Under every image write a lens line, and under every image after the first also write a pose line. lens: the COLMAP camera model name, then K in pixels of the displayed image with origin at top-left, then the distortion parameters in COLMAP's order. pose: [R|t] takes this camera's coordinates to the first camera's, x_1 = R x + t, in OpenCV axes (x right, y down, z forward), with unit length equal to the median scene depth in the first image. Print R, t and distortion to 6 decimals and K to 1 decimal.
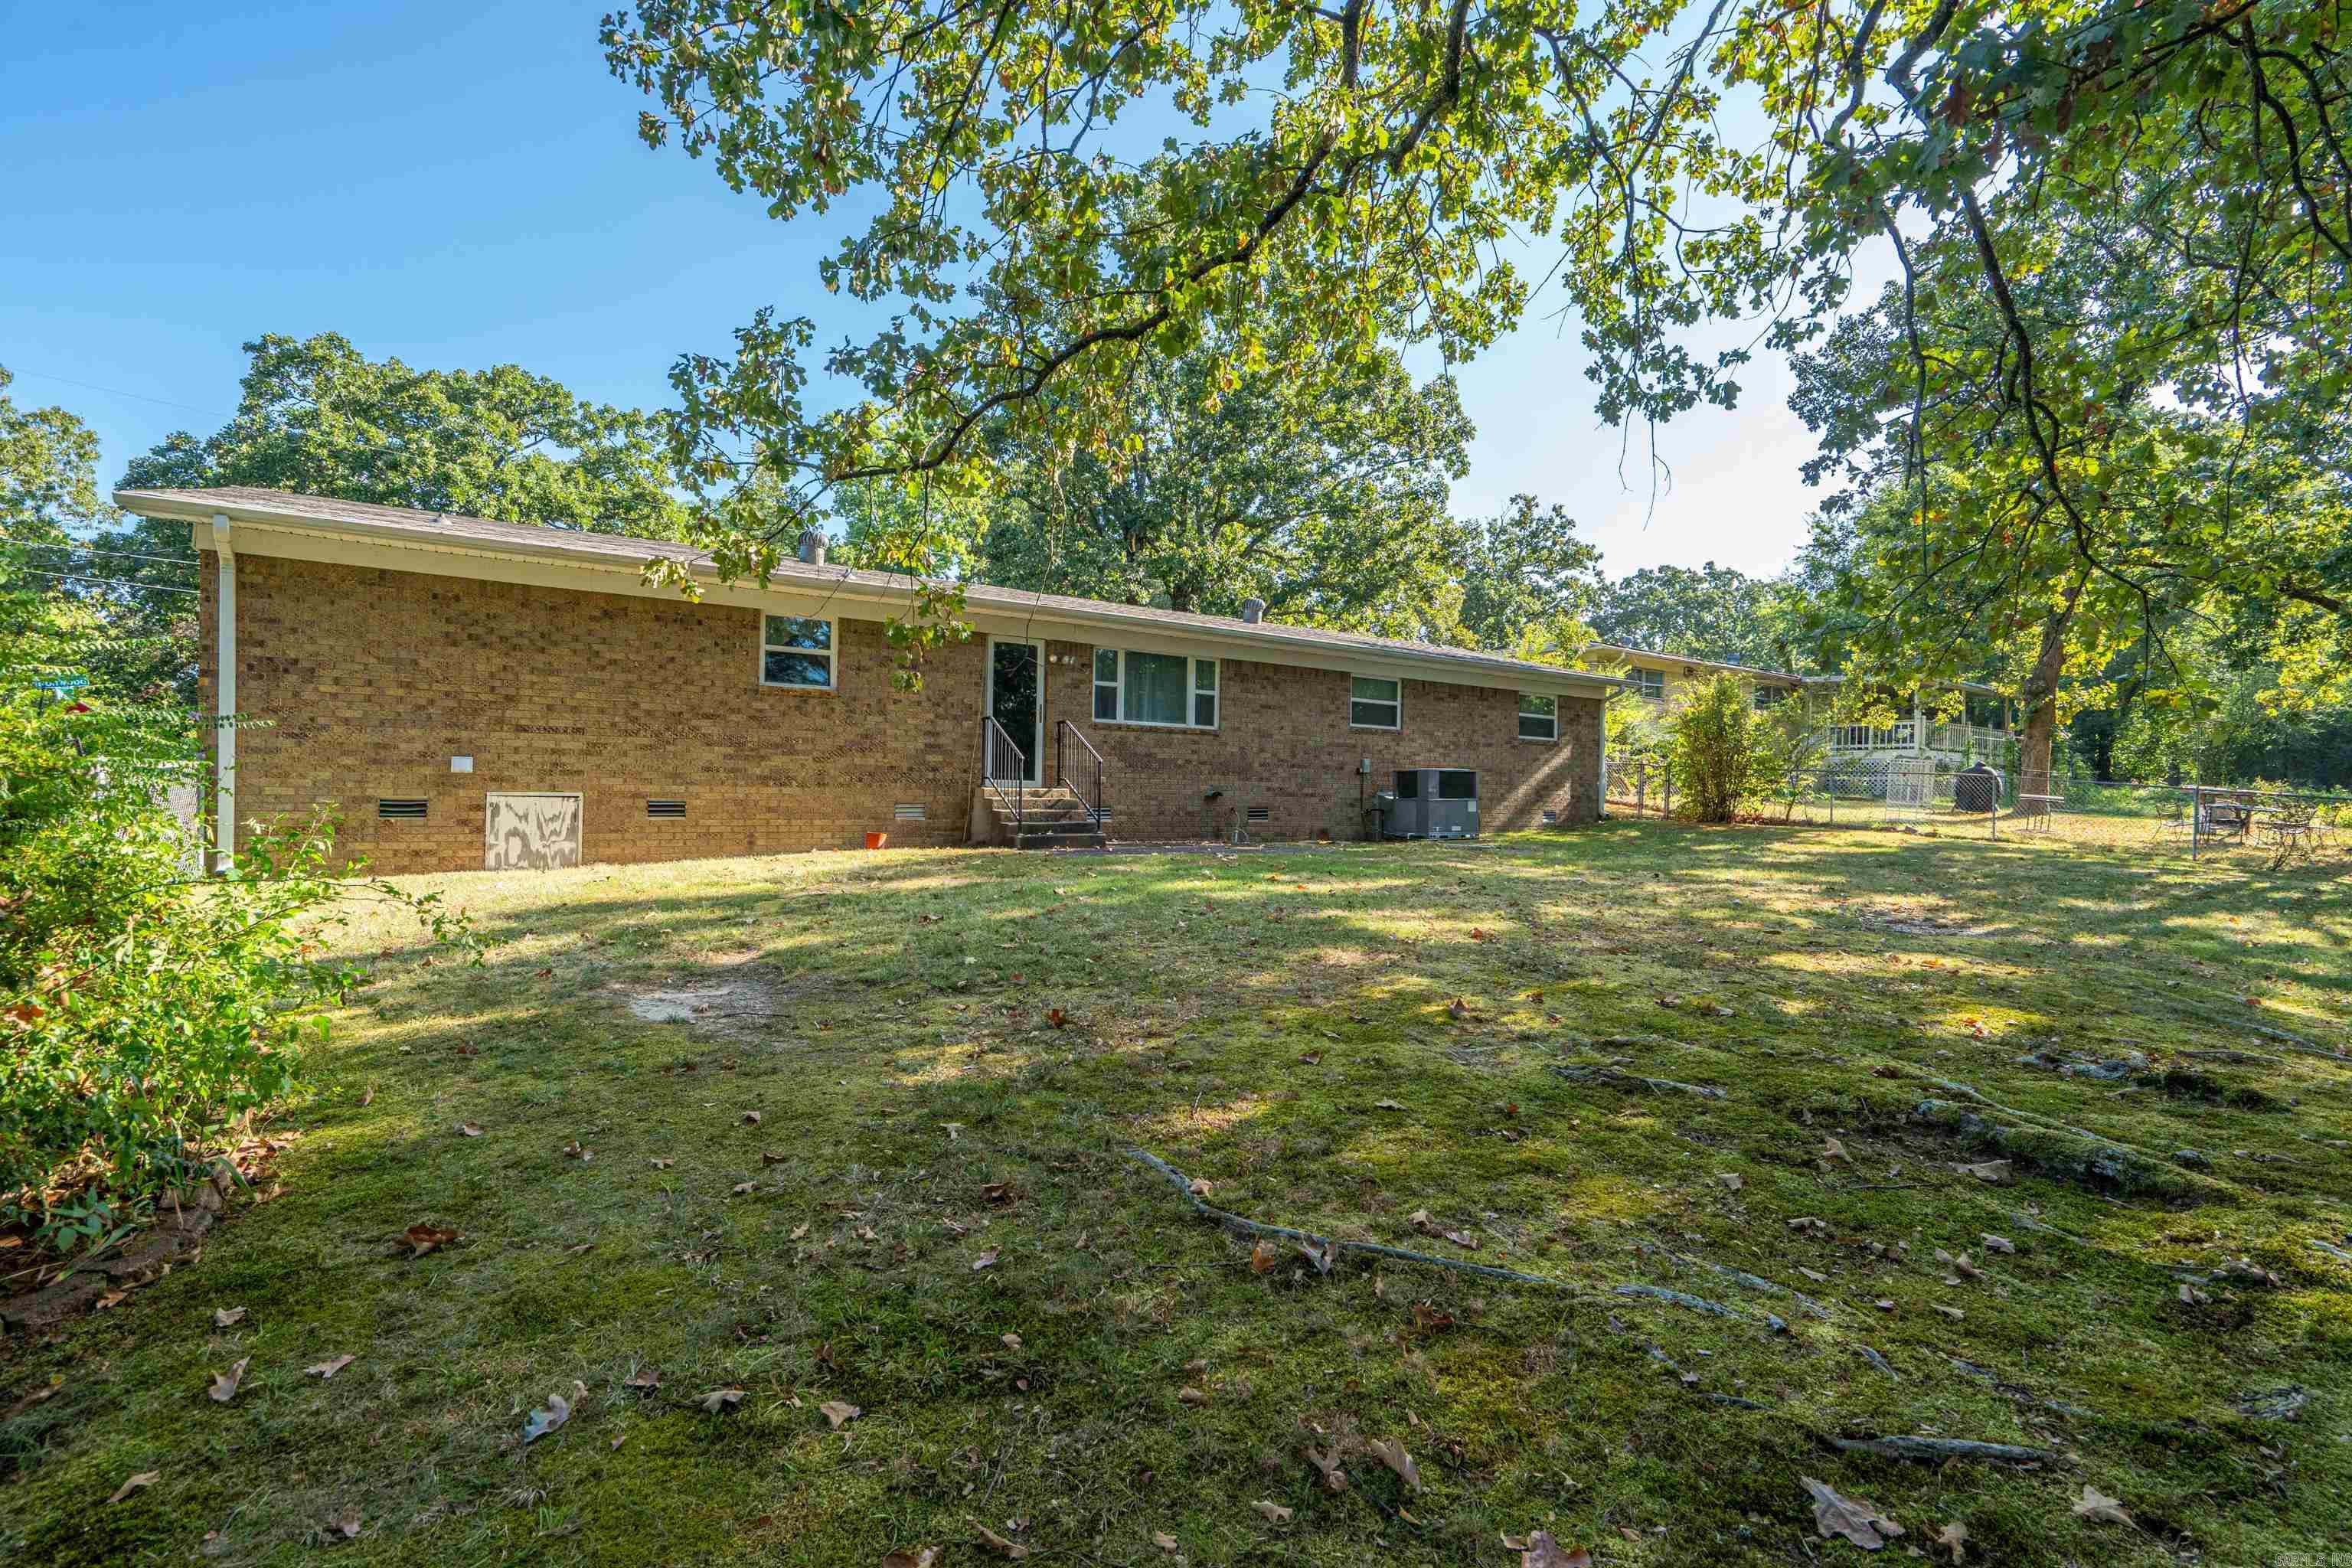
lens RADIAL K [[1051.3, 0, 1183.0], [0, 1051.3, 786.5], [0, 0, 1]] dist [-0.015281, 0.001676]
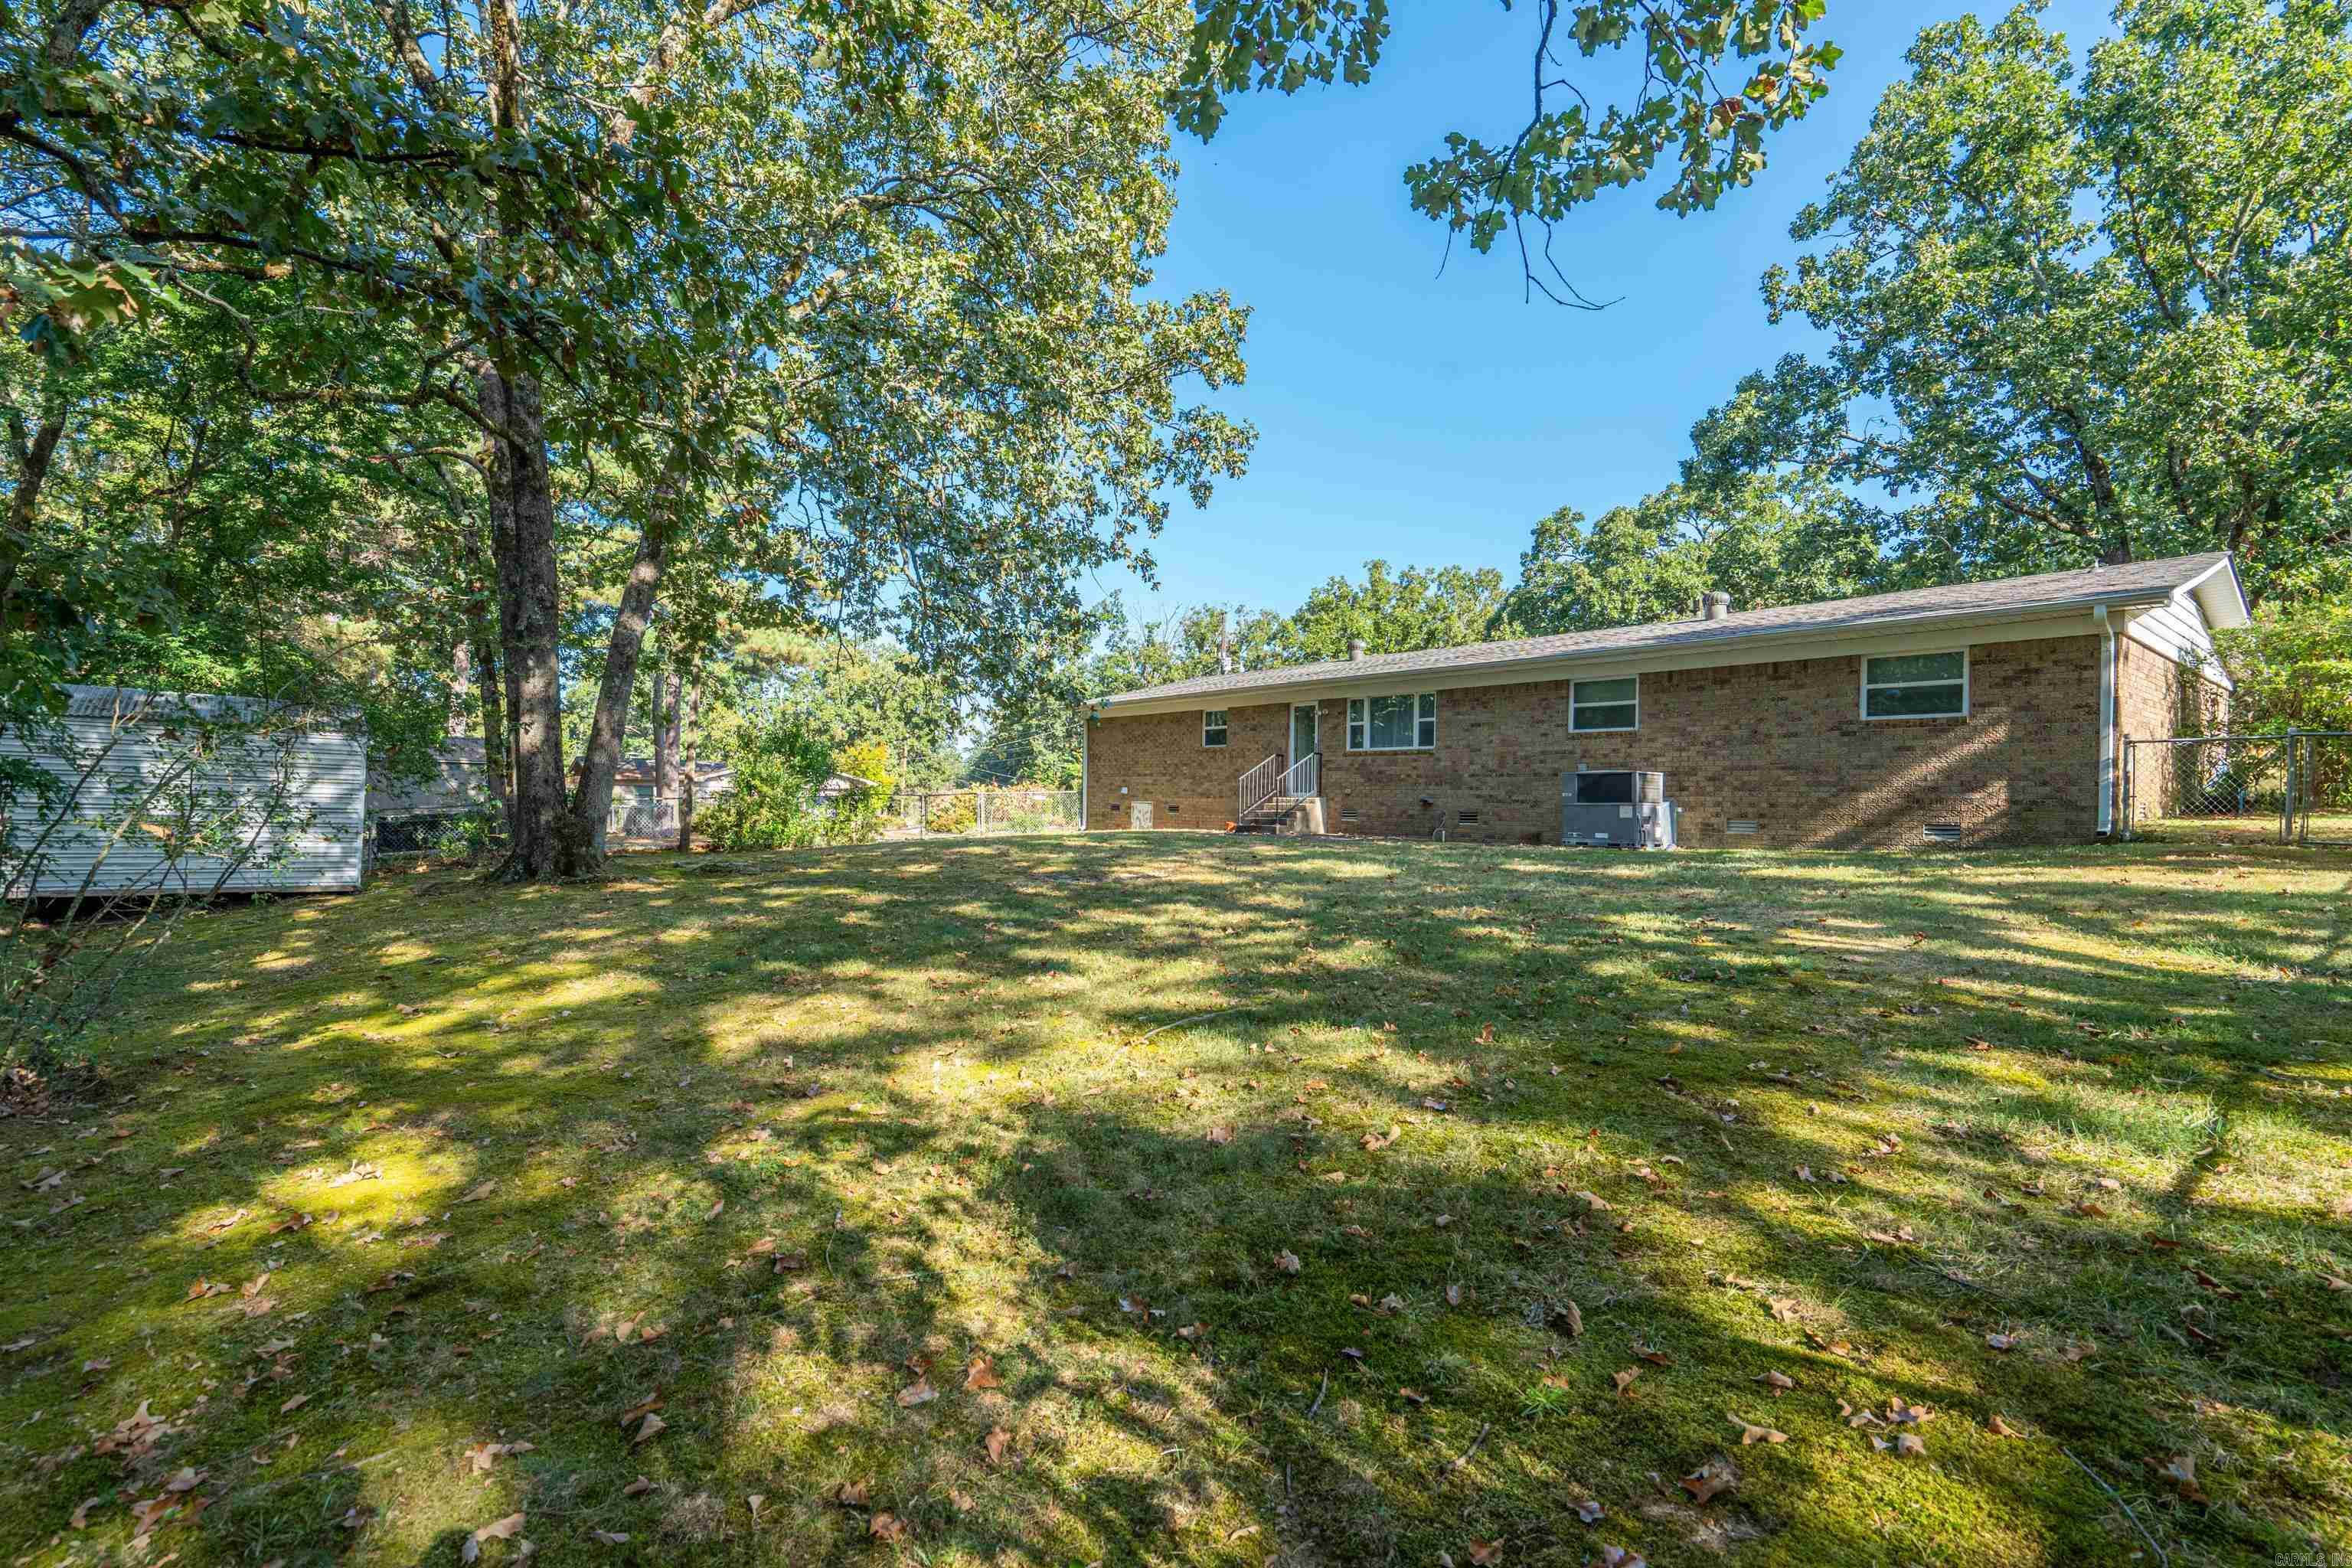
lens RADIAL K [[1051.3, 0, 1172.2], [0, 1051.3, 783.2], [0, 0, 1]] dist [-0.015281, 0.001676]
pose [[0.101168, -0.031994, -0.994355, 1.243993], [-0.007008, 0.999435, -0.032870, 0.029471], [0.994845, 0.010294, 0.100887, 0.581055]]
